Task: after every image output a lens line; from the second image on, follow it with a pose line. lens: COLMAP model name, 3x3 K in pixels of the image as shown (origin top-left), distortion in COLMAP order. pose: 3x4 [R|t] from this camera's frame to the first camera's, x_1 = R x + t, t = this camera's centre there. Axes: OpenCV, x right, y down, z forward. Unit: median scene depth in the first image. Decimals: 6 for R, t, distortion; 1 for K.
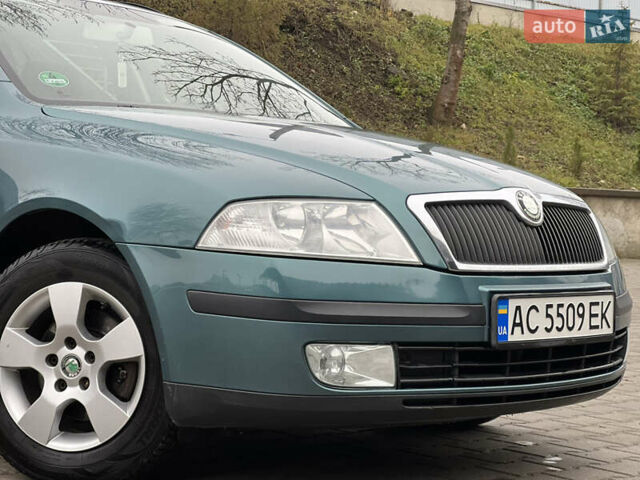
lens RADIAL K [[1421.7, 0, 317.1], [0, 1421.7, 234.1], [0, 0, 1]] dist [0.232225, 0.000000]
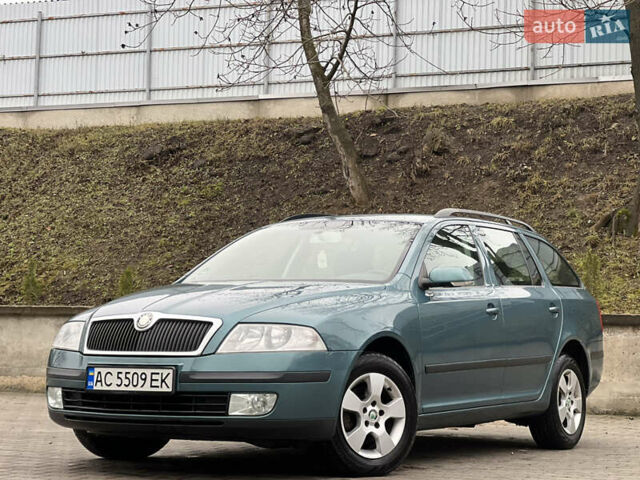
lens RADIAL K [[1421.7, 0, 326.1], [0, 1421.7, 233.8], [0, 0, 1]] dist [0.232225, 0.000000]
pose [[0.189109, -0.107593, -0.976044, 2.101857], [-0.027616, 0.993003, -0.114813, 0.077981], [0.981568, 0.048666, 0.184815, 0.909463]]
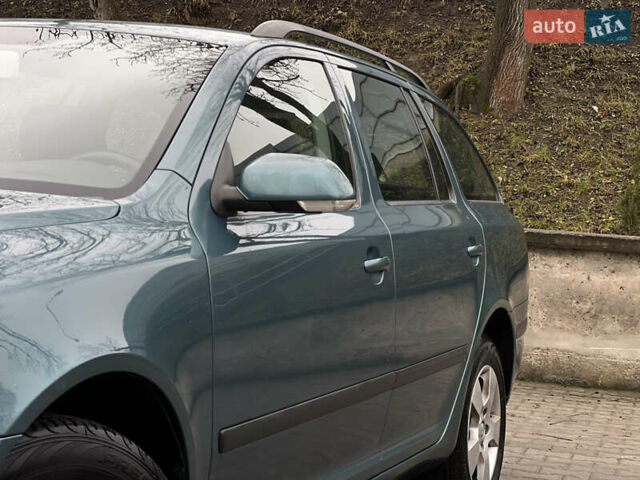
lens RADIAL K [[1421.7, 0, 334.1], [0, 1421.7, 225.7], [0, 0, 1]] dist [0.232225, 0.000000]
pose [[0.356917, -0.011019, -0.934071, 0.782564], [-0.067443, 0.997017, -0.037532, -0.059318], [0.931698, 0.076393, 0.355109, 1.231148]]
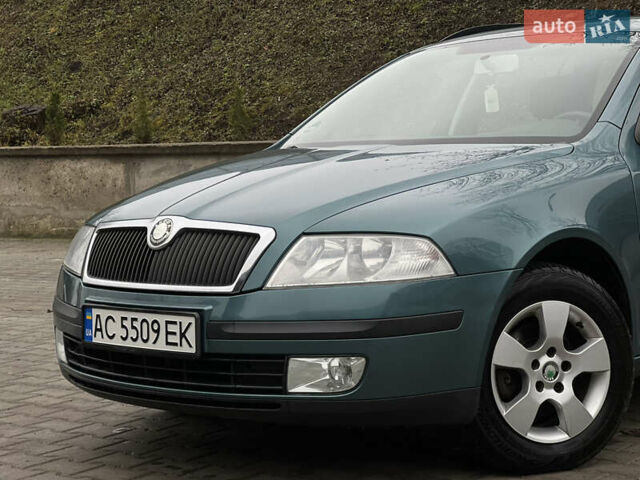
lens RADIAL K [[1421.7, 0, 327.9], [0, 1421.7, 218.2], [0, 0, 1]] dist [0.232225, 0.000000]
pose [[-0.021290, 0.016931, -0.999630, 1.336136], [0.012508, 0.999783, 0.016667, -0.049812], [0.999695, -0.012148, -0.021497, 1.195744]]
